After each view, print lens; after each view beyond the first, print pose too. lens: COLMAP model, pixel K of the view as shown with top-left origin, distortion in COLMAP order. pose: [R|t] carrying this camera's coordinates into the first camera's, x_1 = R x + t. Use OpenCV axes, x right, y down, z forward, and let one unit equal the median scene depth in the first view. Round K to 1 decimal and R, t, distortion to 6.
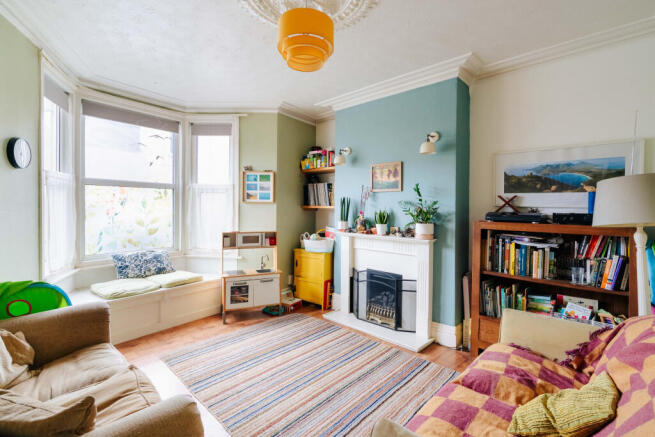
lens RADIAL K [[298.4, 0, 327.6], [0, 298.4, 215.9], [0, 0, 1]] dist [-0.006546, 0.003243]
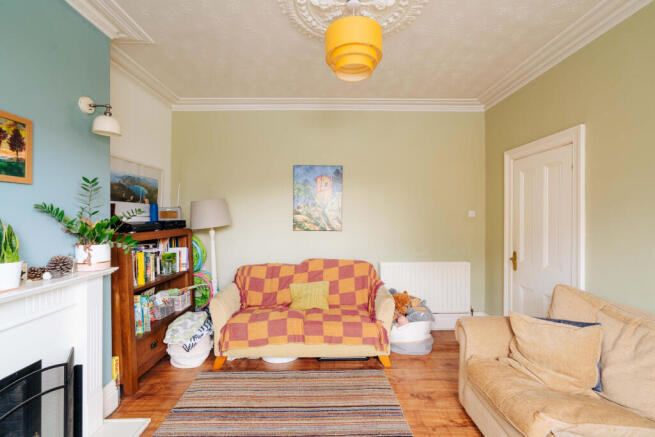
lens RADIAL K [[298.4, 0, 326.4], [0, 298.4, 215.7], [0, 0, 1]] dist [-0.006546, 0.003243]
pose [[-0.704655, -0.006359, 0.709521, -0.490816], [0.017003, 0.999521, 0.025844, -0.046081], [-0.709346, 0.030275, -0.704210, 1.242760]]
